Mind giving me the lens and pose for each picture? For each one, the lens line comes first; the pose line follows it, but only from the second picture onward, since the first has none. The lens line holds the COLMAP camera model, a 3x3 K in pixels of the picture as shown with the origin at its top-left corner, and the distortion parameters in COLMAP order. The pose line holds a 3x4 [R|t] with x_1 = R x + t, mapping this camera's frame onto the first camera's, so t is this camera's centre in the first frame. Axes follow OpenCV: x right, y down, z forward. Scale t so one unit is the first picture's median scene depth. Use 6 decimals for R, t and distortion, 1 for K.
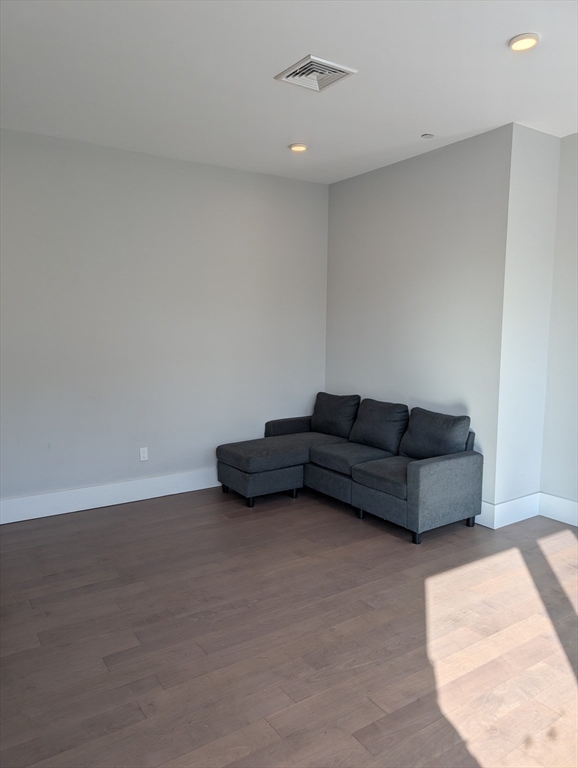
lens RADIAL K [[558.3, 0, 289.0], [0, 558.3, 384.0], [0, 0, 1]] dist [0.006843, 0.001099]
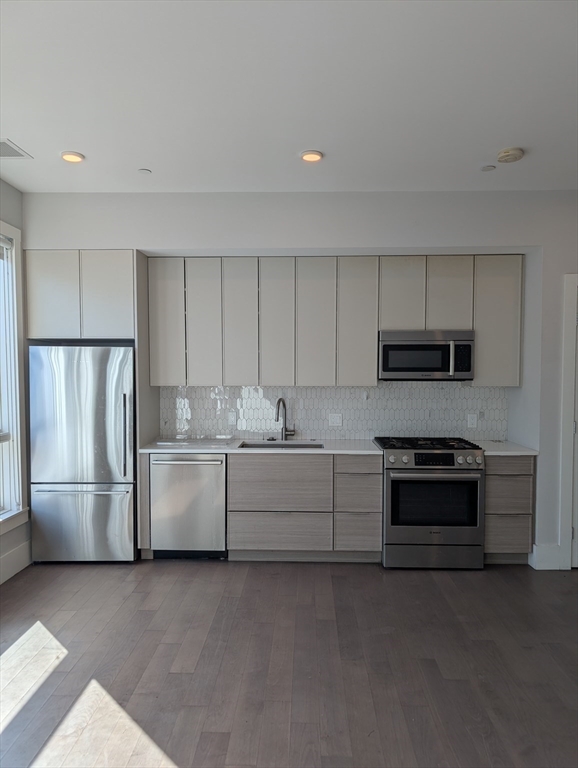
lens RADIAL K [[543.8, 0, 298.9], [0, 543.8, 393.8], [0, 0, 1]] dist [0.000278, -0.004474]
pose [[-0.573499, 0.032680, -0.818554, 0.691092], [-0.087722, 0.991009, 0.101025, -0.145633], [0.814496, 0.129743, -0.565476, 1.234702]]
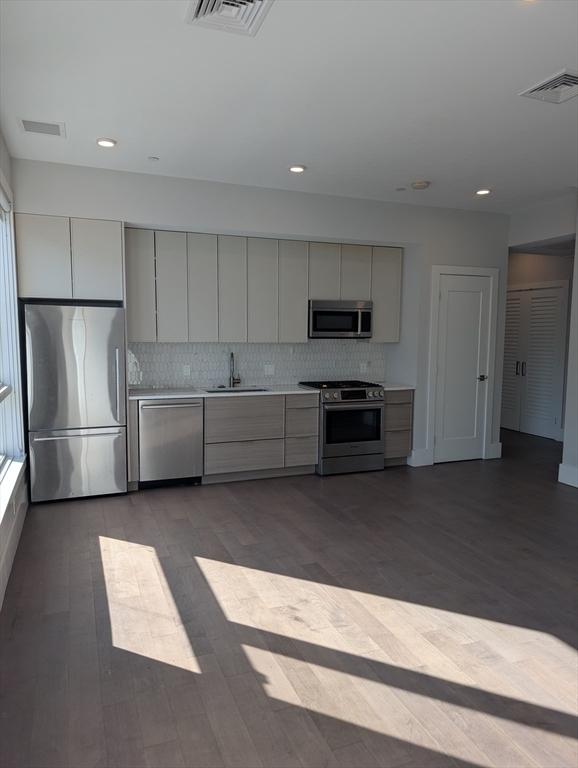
lens RADIAL K [[534.6, 0, 296.7], [0, 534.6, 391.9], [0, 0, 1]] dist [0.006558, -0.002075]
pose [[-0.198454, 0.102471, -0.974739, 1.297920], [-0.109715, 0.985946, 0.125987, -0.093261], [0.973950, 0.131946, -0.184423, 0.877817]]
